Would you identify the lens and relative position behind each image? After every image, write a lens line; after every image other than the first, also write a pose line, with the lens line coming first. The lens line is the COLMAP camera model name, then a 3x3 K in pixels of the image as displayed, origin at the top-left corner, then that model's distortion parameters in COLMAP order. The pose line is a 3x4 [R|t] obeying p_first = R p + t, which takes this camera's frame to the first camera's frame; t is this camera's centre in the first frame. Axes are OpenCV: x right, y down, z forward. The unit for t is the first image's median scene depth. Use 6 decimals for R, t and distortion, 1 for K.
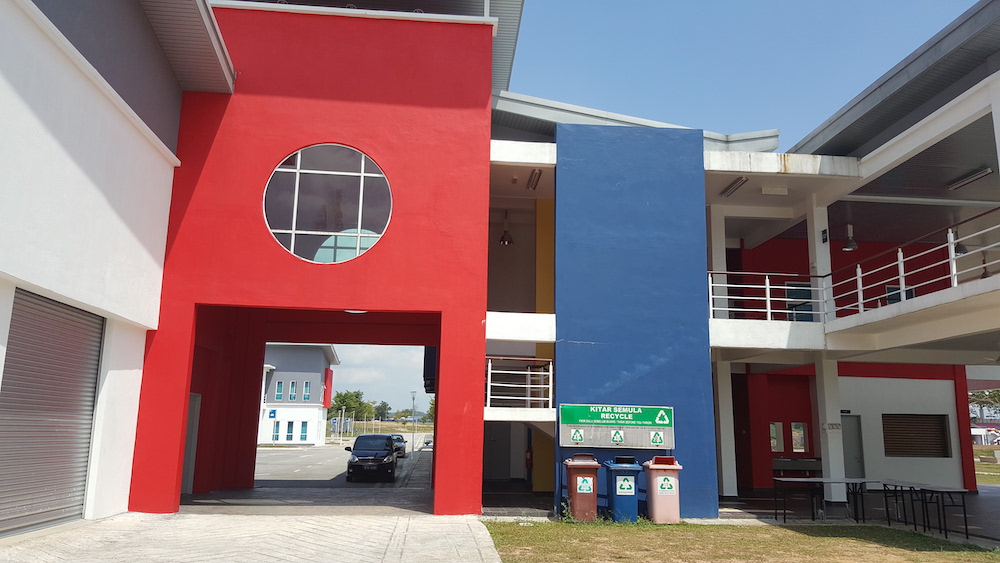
lens RADIAL K [[767.8, 0, 501.4], [0, 767.8, 280.9], [0, 0, 1]] dist [0.004988, -0.027382]
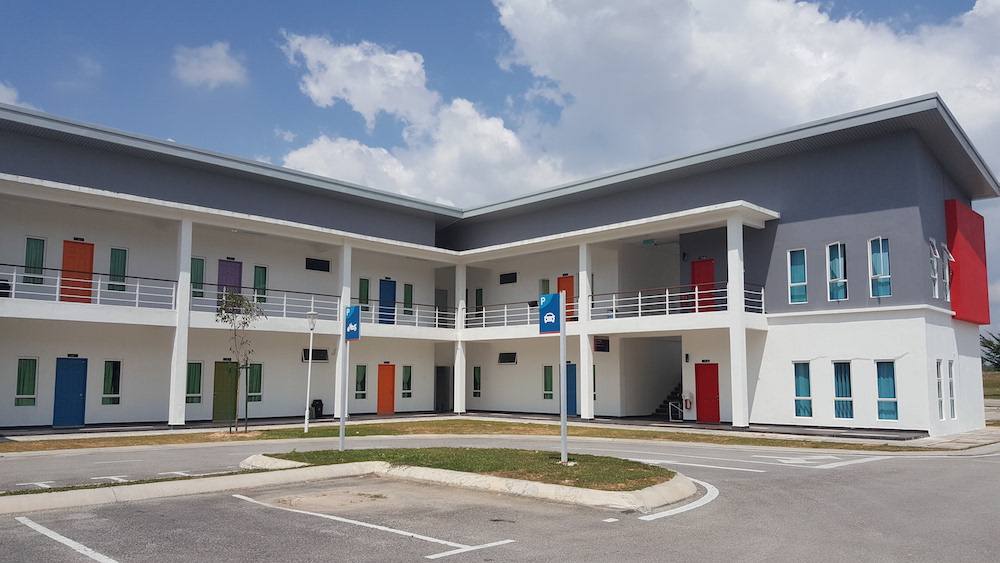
lens RADIAL K [[767.8, 0, 498.4], [0, 767.8, 286.0], [0, 0, 1]] dist [0.004988, -0.027382]
pose [[0.644262, -0.104660, -0.757610, -0.113226], [0.147326, 0.989023, -0.011345, 0.131716], [0.750481, -0.104307, 0.652609, 0.670405]]
